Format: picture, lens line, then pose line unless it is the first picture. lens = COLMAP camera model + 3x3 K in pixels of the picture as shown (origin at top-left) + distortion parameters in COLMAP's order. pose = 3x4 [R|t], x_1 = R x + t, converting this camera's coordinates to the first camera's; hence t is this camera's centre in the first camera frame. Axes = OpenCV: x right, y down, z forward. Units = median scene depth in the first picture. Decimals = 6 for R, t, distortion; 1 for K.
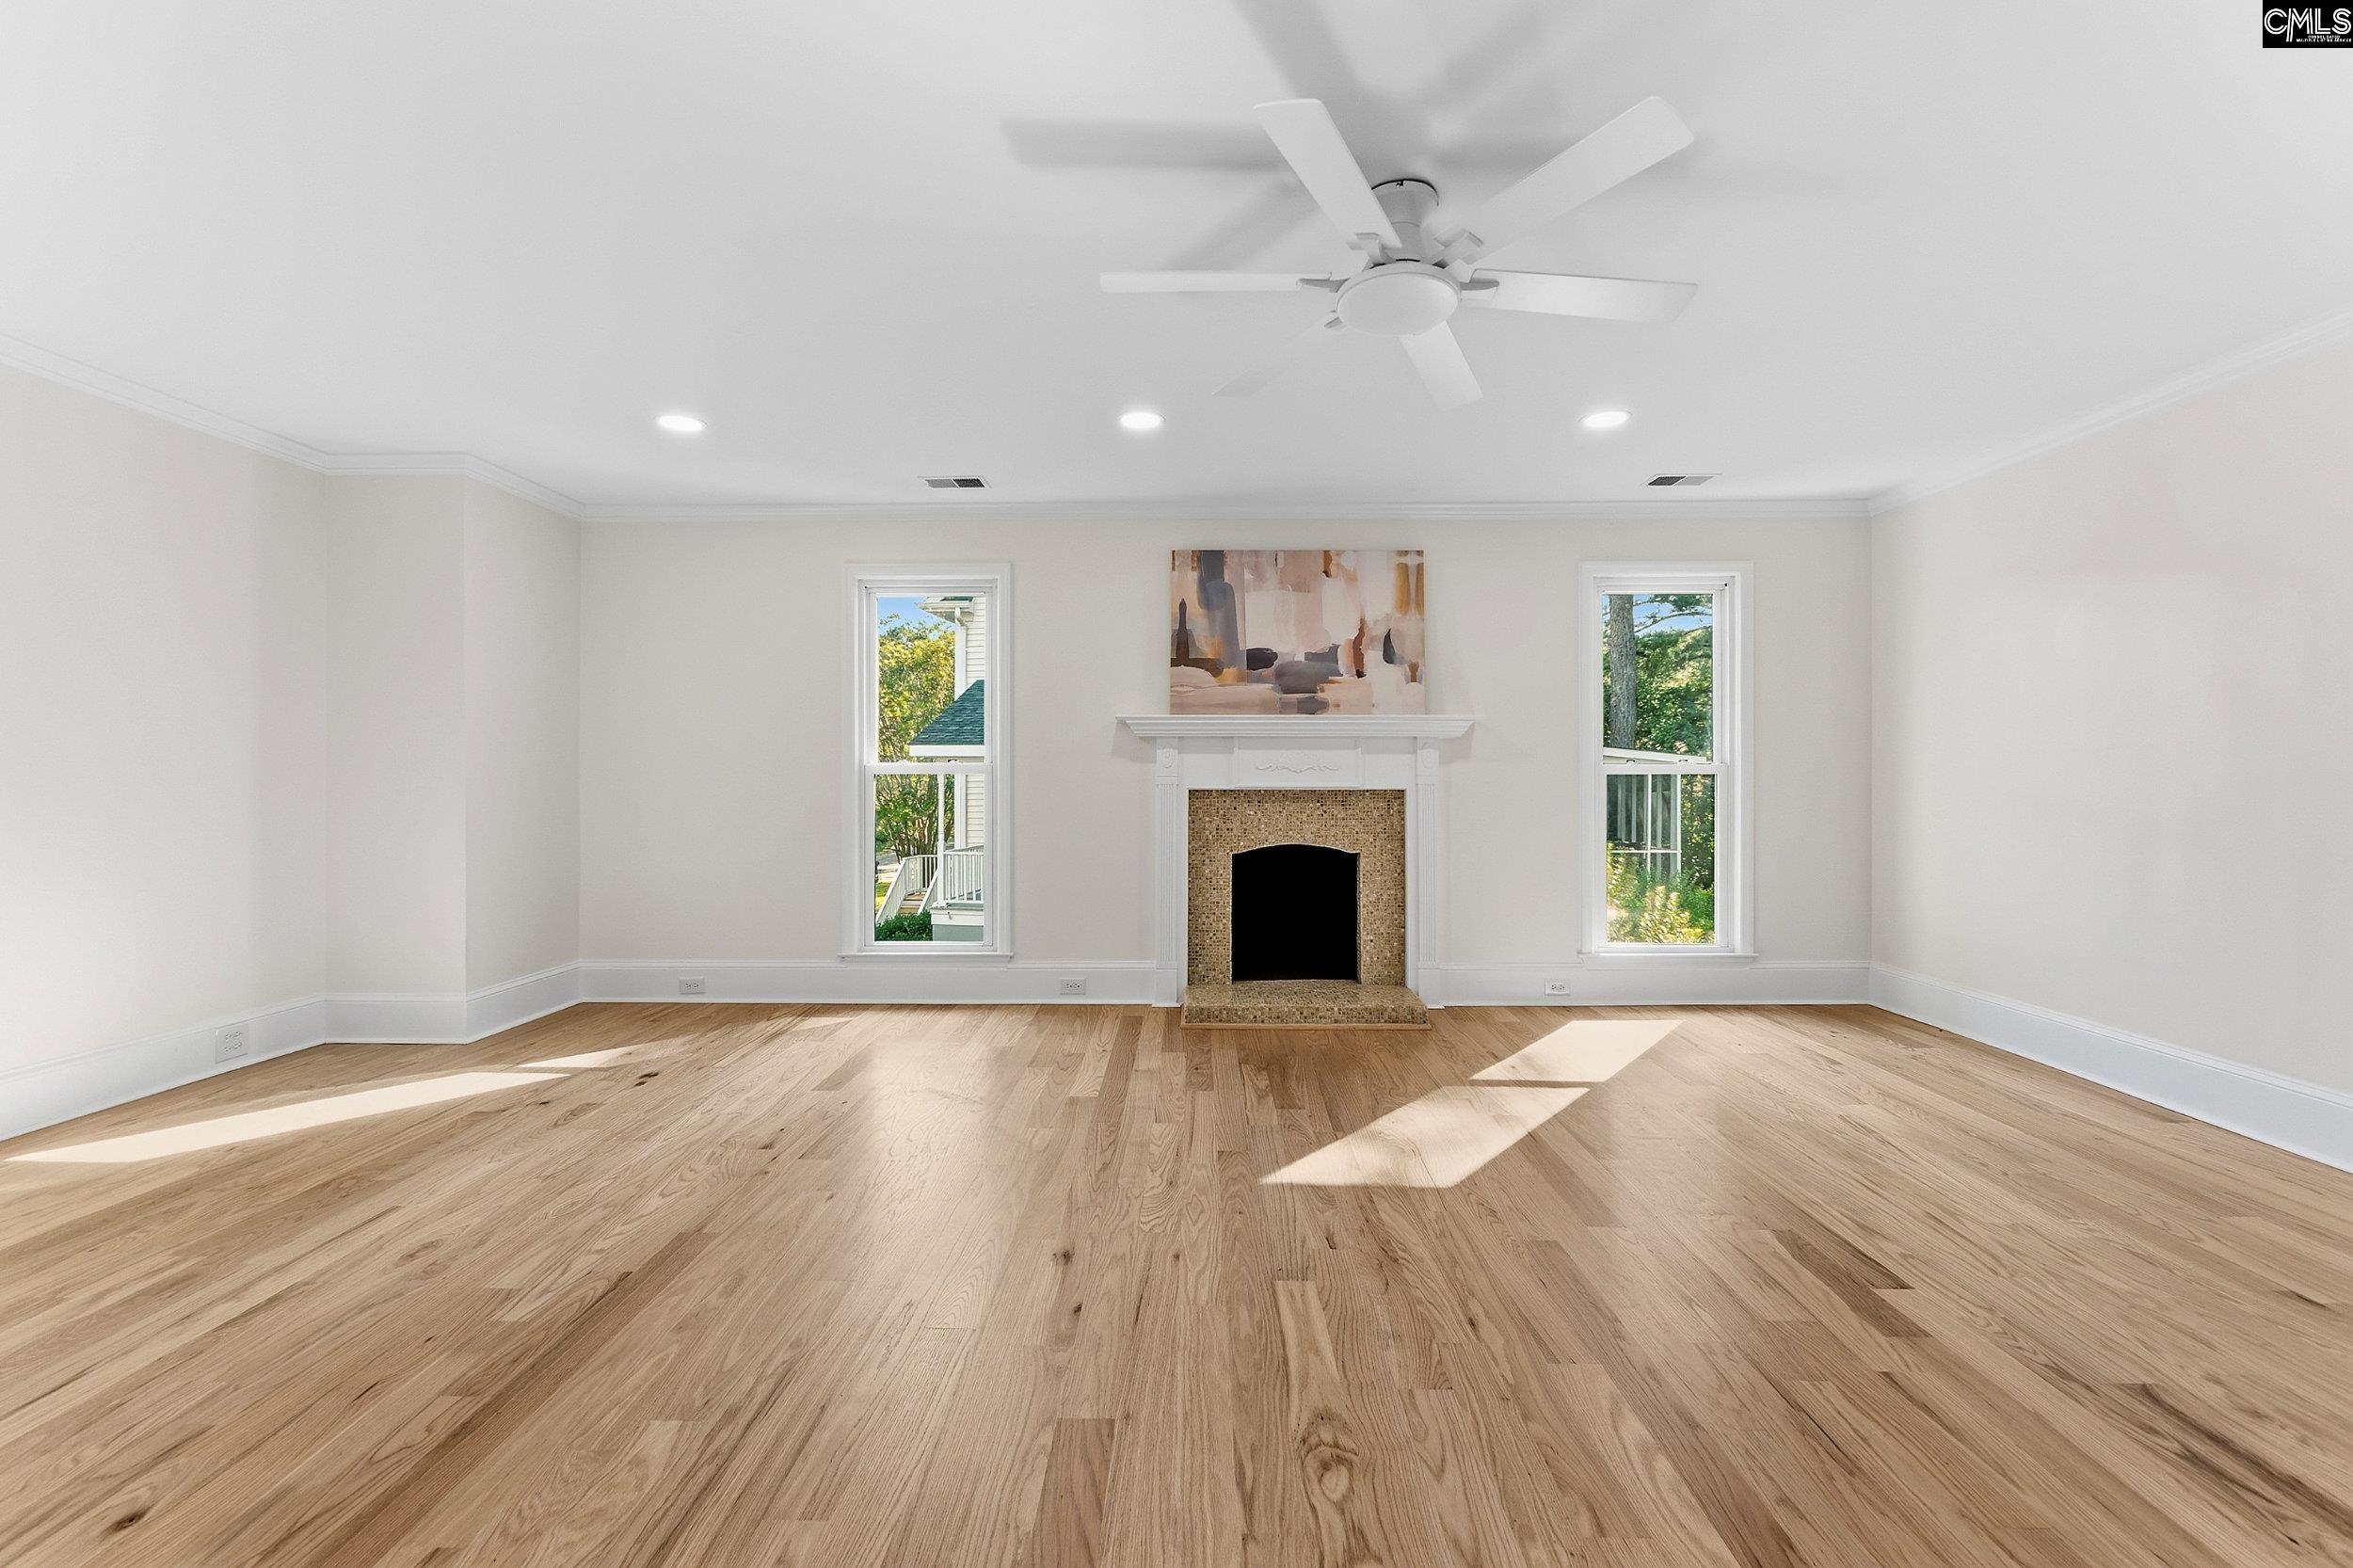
lens RADIAL K [[1004.0, 0, 1179.1], [0, 1004.0, 775.7], [0, 0, 1]] dist [-0.006252, -0.000475]
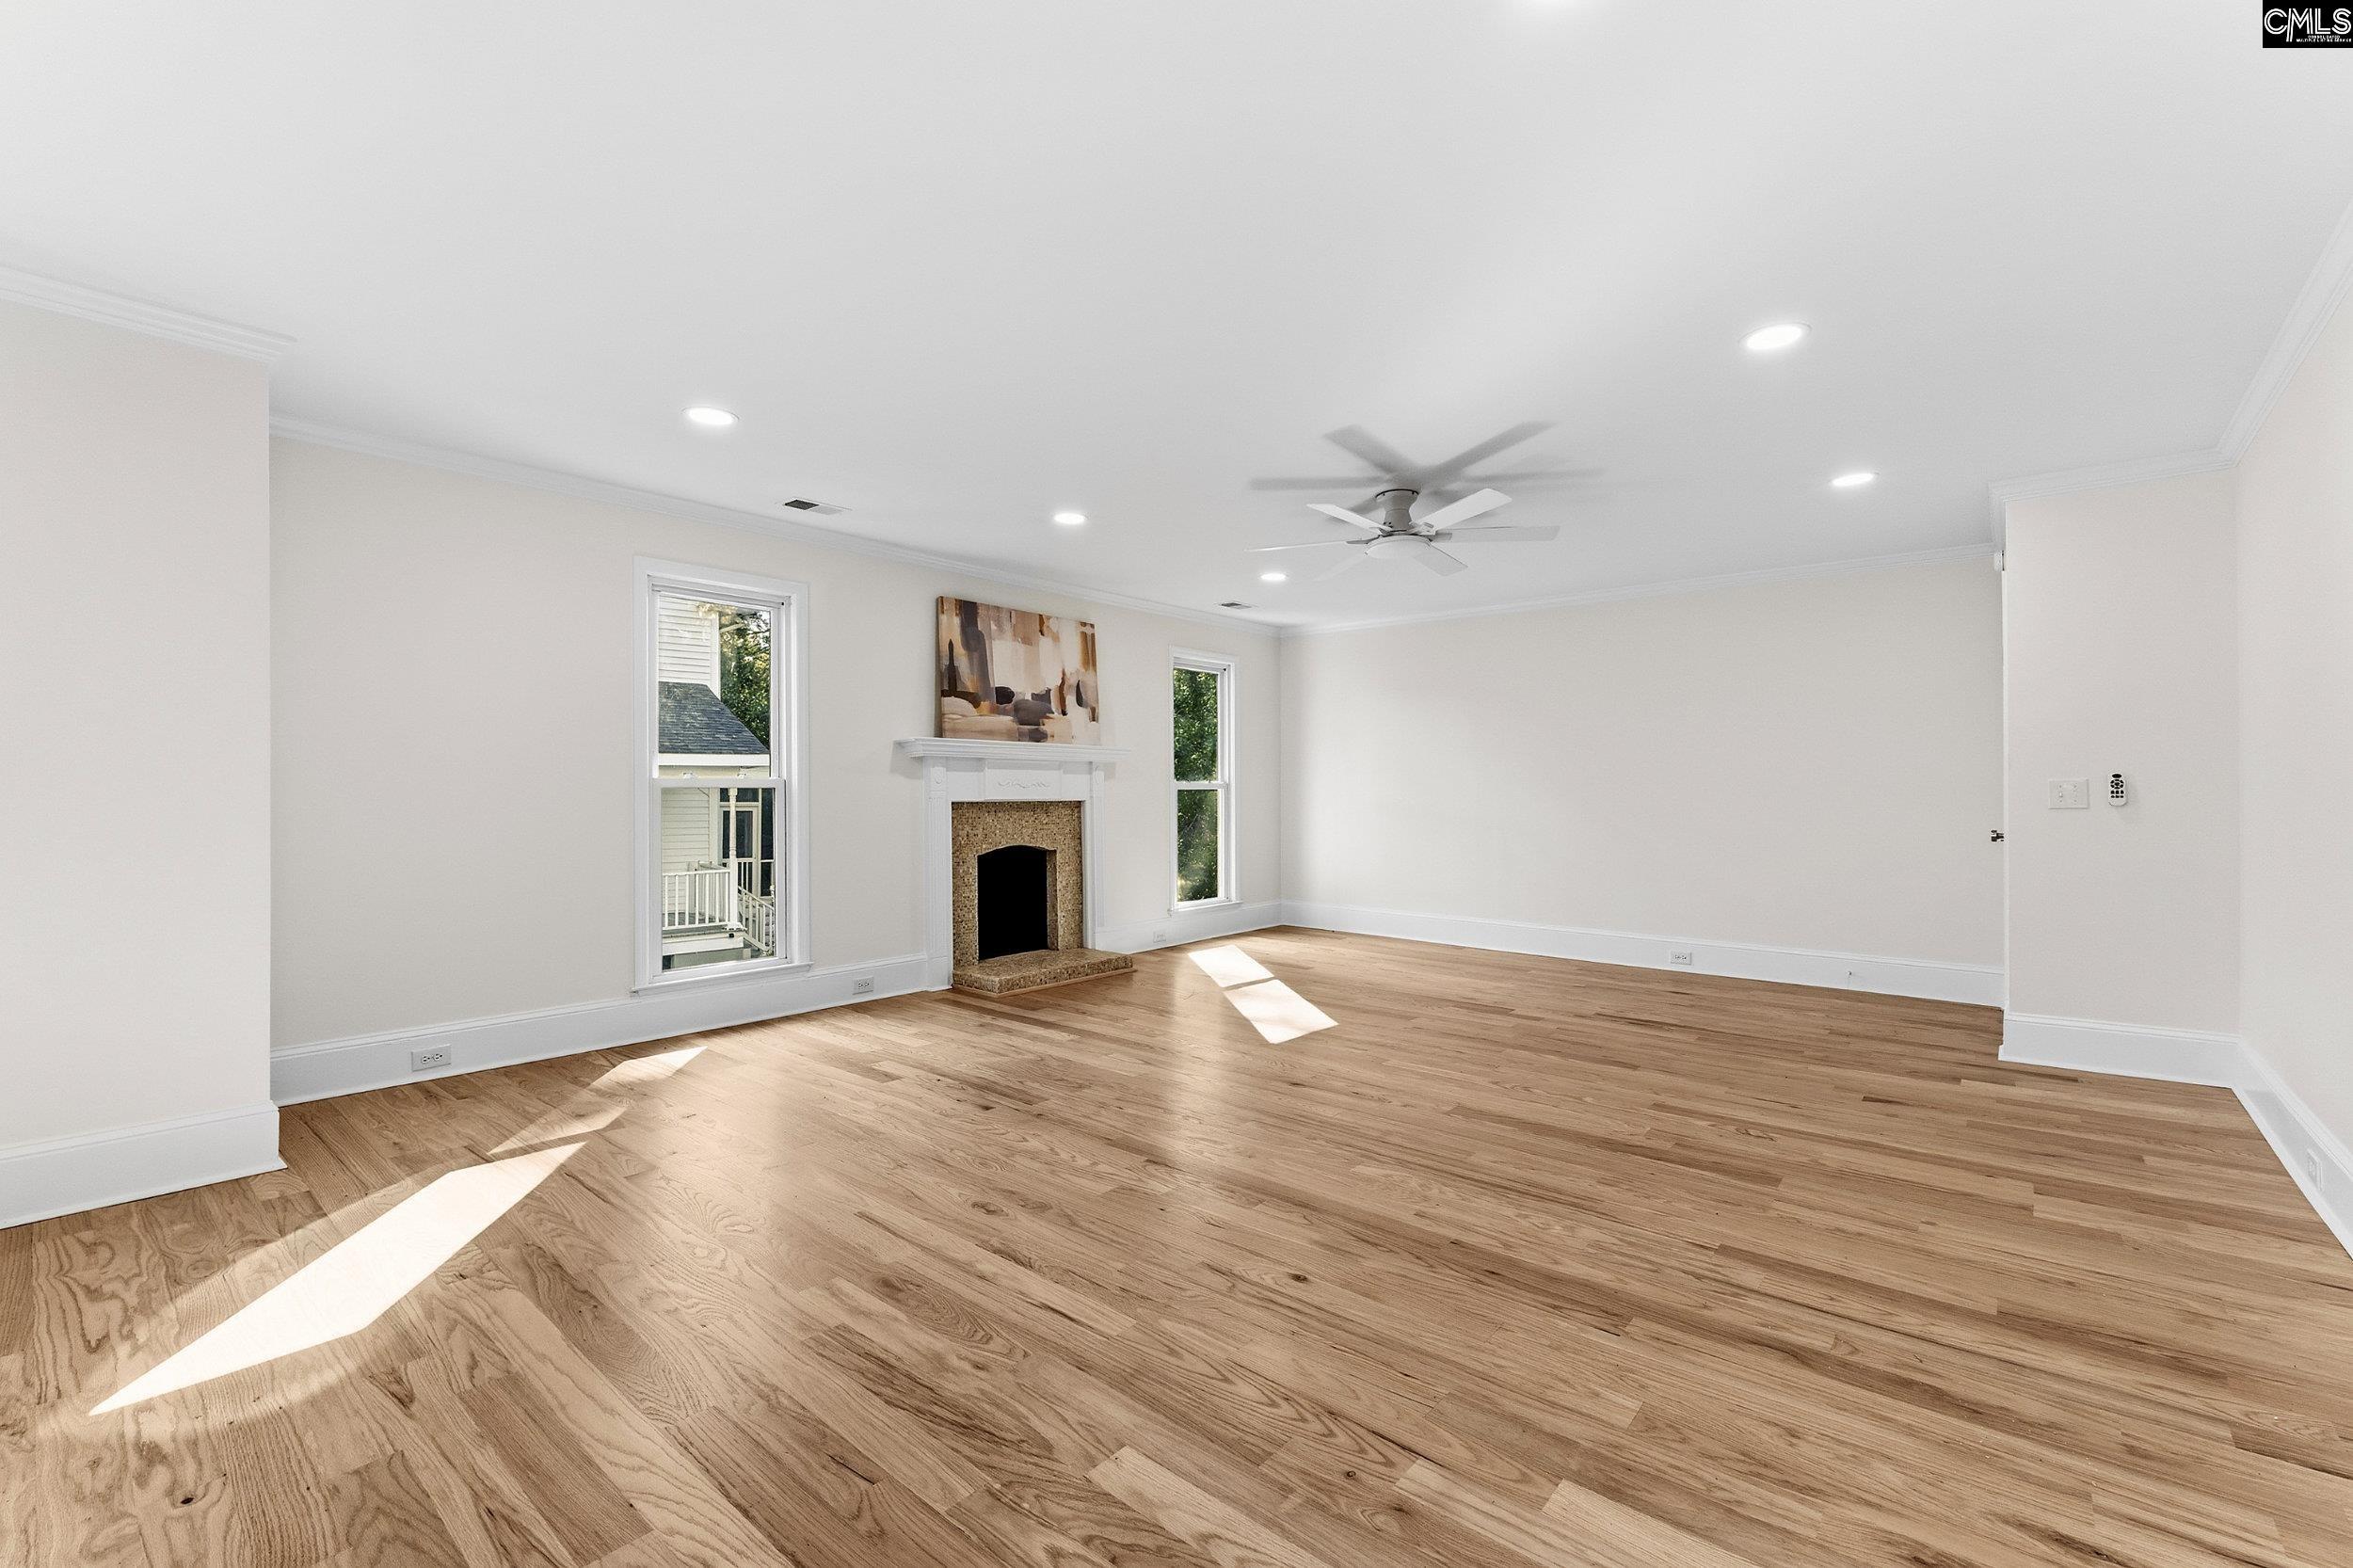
lens RADIAL K [[1010.2, 0, 1185.1], [0, 1010.2, 786.2], [0, 0, 1]] dist [-0.003535, -0.000968]
pose [[0.631906, 0.003068, 0.775039, -0.738719], [-0.003283, 0.999994, -0.001282, -0.004311], [-0.775038, -0.001734, 0.631912, 0.044242]]
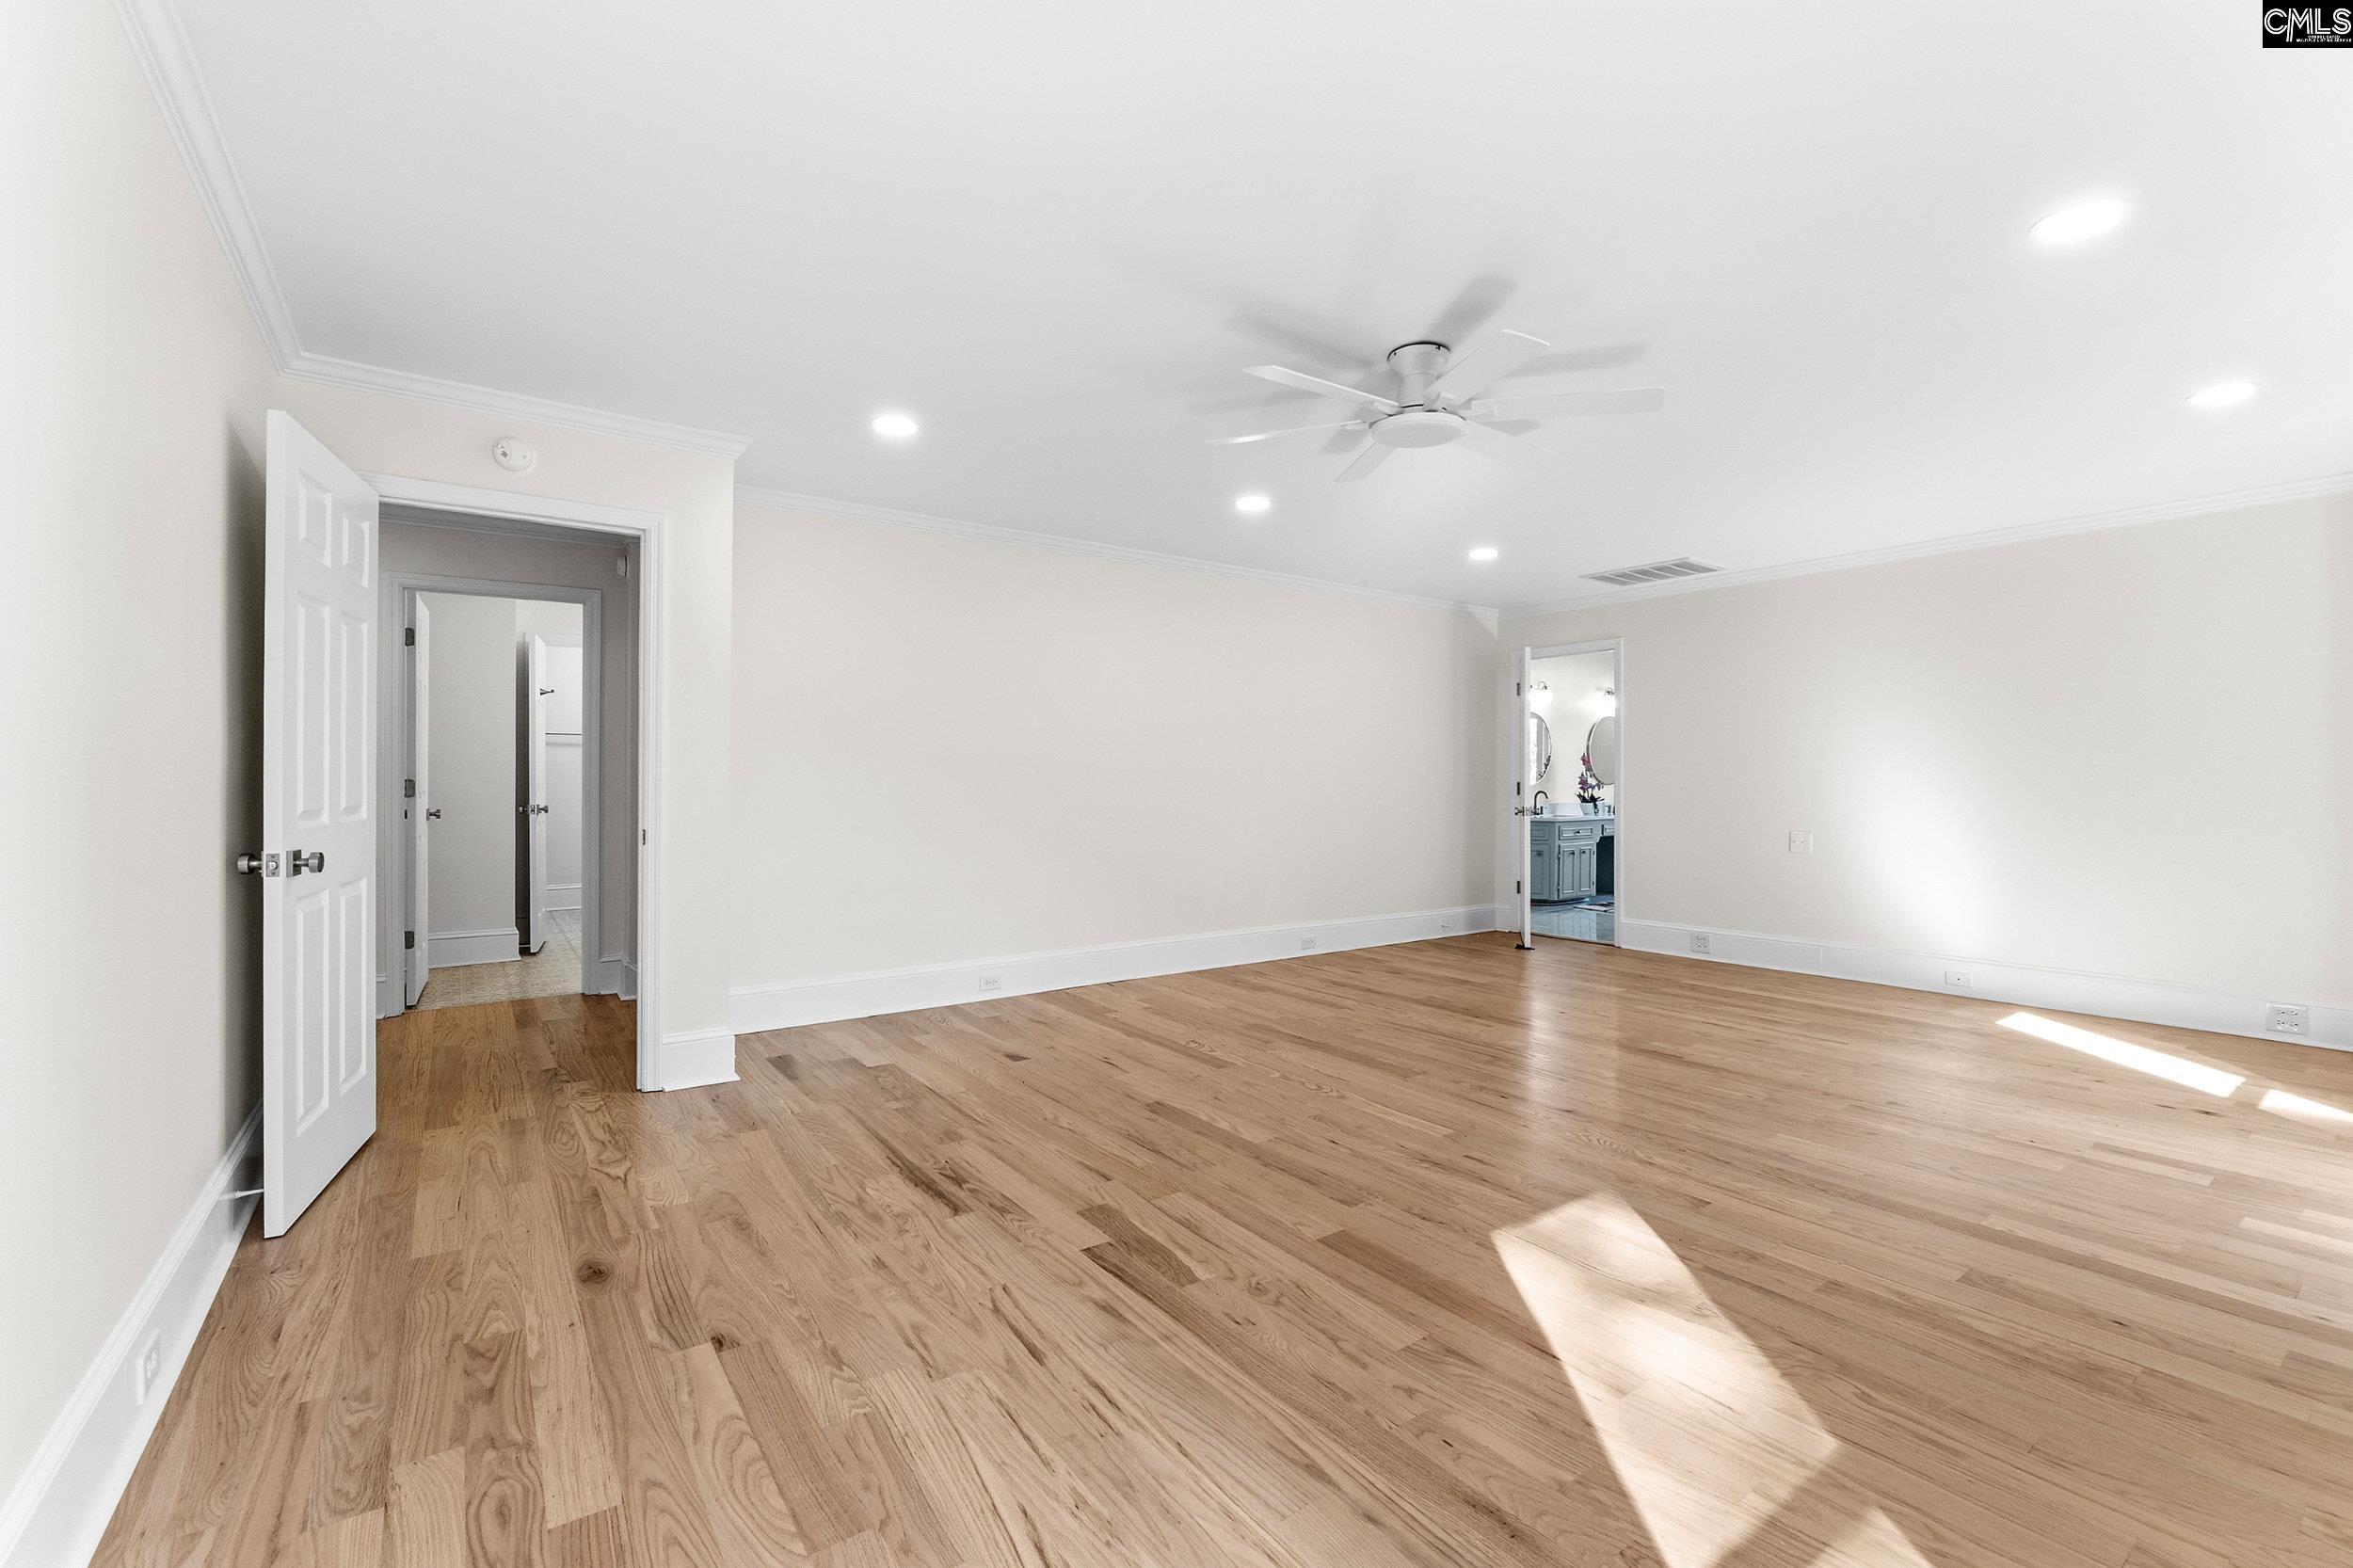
lens RADIAL K [[1000.7, 0, 1176.5], [0, 1000.7, 784.0], [0, 0, 1]] dist [-0.005990, -0.000247]
pose [[-0.807348, -0.002943, -0.590068, 0.599022], [-0.002102, 0.999996, -0.002113, -0.000483], [0.590071, -0.000466, -0.807351, 0.899498]]
